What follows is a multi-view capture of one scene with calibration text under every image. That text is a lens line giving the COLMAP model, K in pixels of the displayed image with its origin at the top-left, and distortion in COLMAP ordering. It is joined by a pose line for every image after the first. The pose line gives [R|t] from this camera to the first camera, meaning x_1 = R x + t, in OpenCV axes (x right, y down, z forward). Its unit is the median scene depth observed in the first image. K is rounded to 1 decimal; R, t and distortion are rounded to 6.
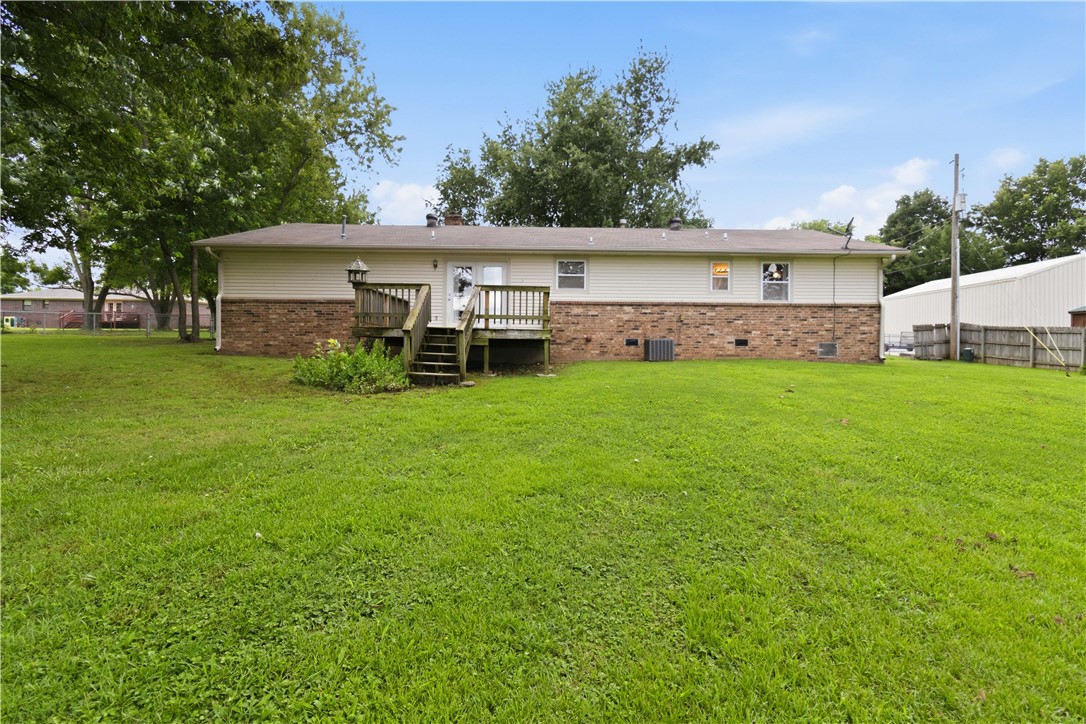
lens RADIAL K [[511.5, 0, 555.3], [0, 511.5, 351.9], [0, 0, 1]] dist [-0.001776, 0.000119]
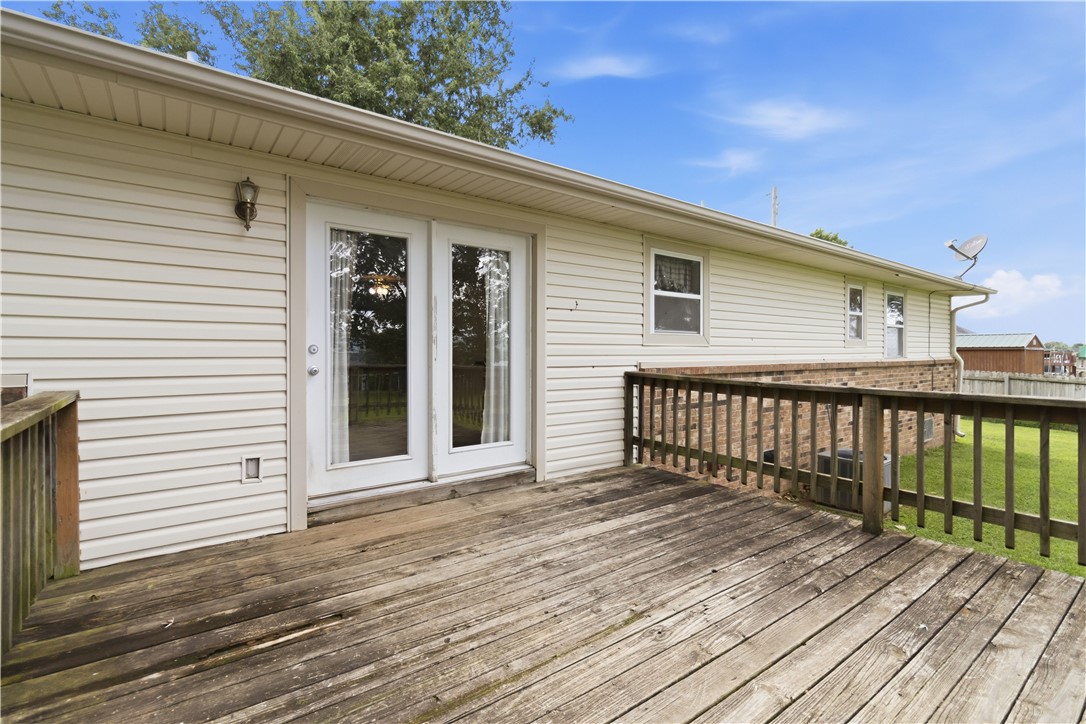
lens RADIAL K [[511.5, 0, 555.3], [0, 511.5, 351.9], [0, 0, 1]] dist [-0.001776, 0.000119]
pose [[0.816108, -0.004134, 0.577885, -0.243749], [0.009103, 0.999942, -0.005704, -0.107760], [-0.577828, 0.009916, 0.816098, 0.746601]]
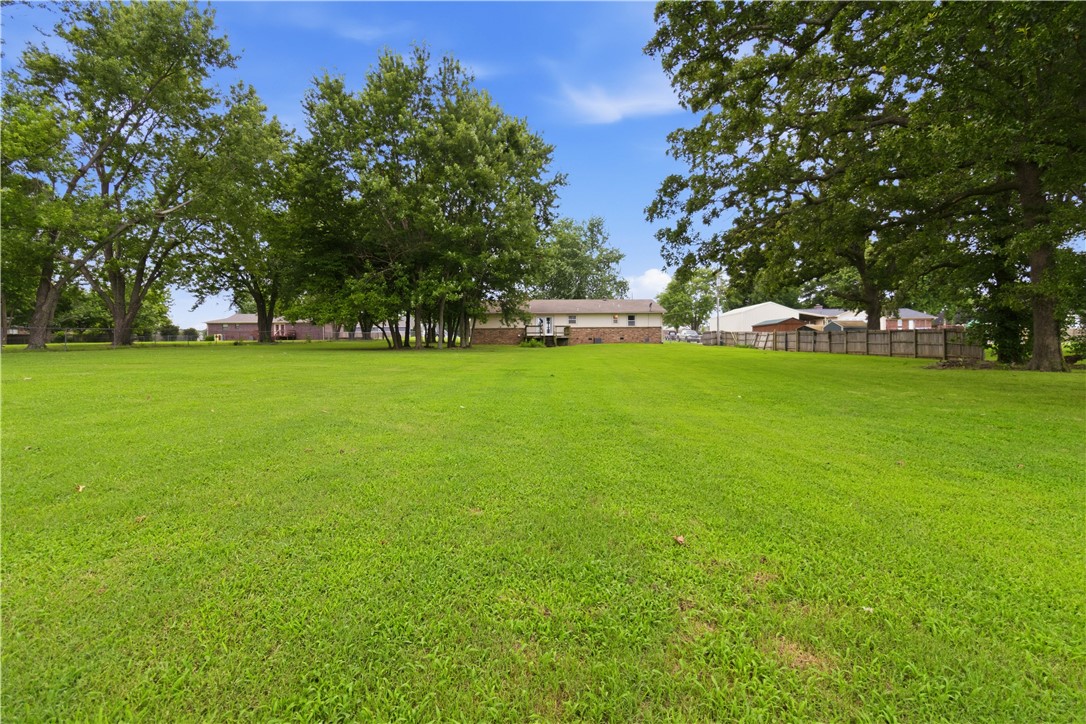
lens RADIAL K [[511.5, 0, 555.3], [0, 511.5, 351.9], [0, 0, 1]] dist [-0.001776, 0.000119]
pose [[0.997340, -0.019642, 0.070189, -0.322796], [0.020661, 0.999691, -0.013820, 0.109627], [-0.069896, 0.015233, 0.997438, -2.381479]]
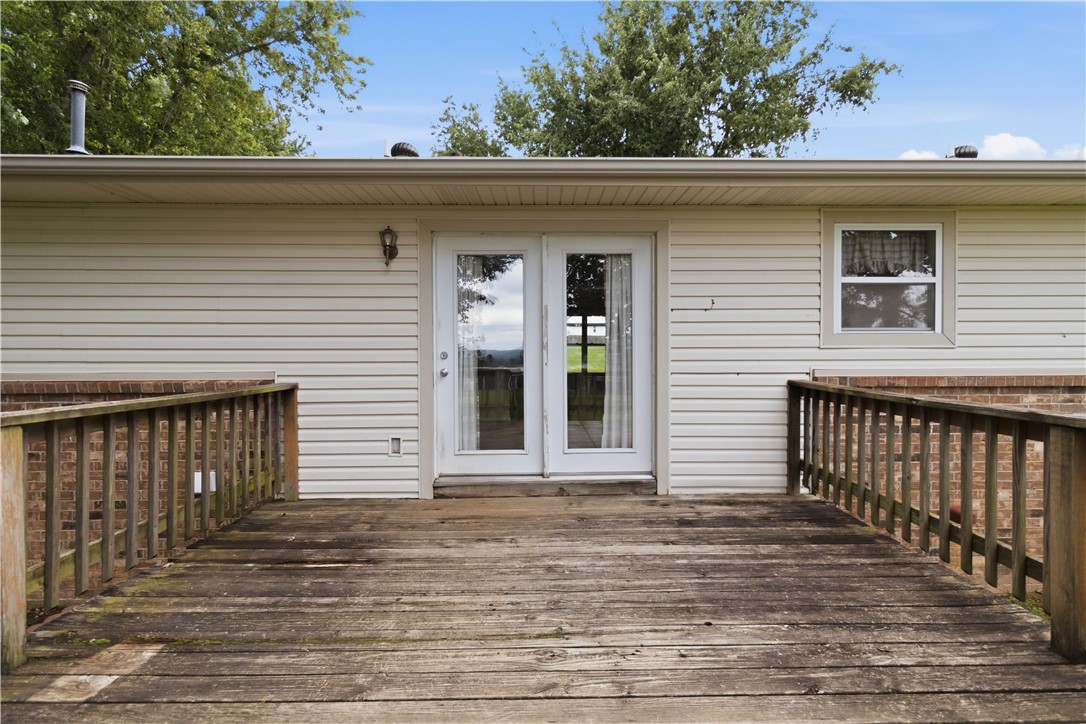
lens RADIAL K [[515.2, 0, 545.4], [0, 515.2, 361.0], [0, 0, 1]] dist [-0.000299, 0.000118]
pose [[0.999664, -0.007804, -0.024722, -0.143569], [0.007650, 0.999951, -0.006317, -0.106063], [0.024770, 0.006126, 0.999674, 0.714673]]
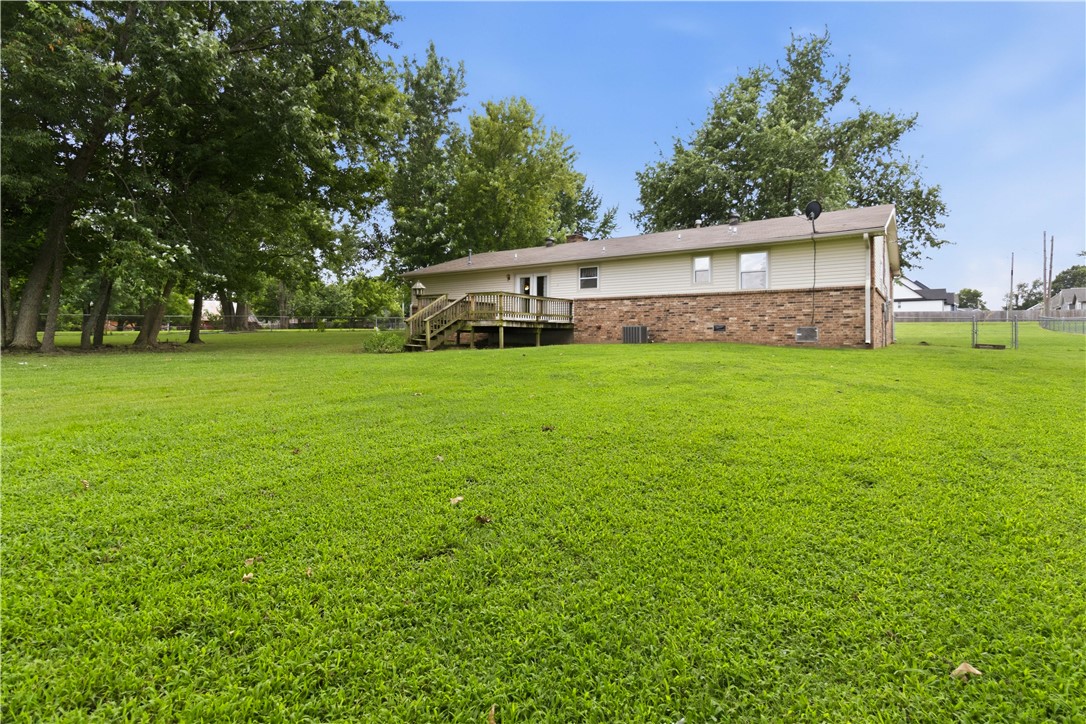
lens RADIAL K [[510.7, 0, 558.7], [0, 510.7, 339.4], [0, 0, 1]] dist [-0.002166, -0.000058]
pose [[0.800095, 0.000506, -0.599874, 0.744110], [-0.011977, 0.999814, -0.015131, 0.026561], [0.599754, 0.019291, 0.799952, -0.087211]]
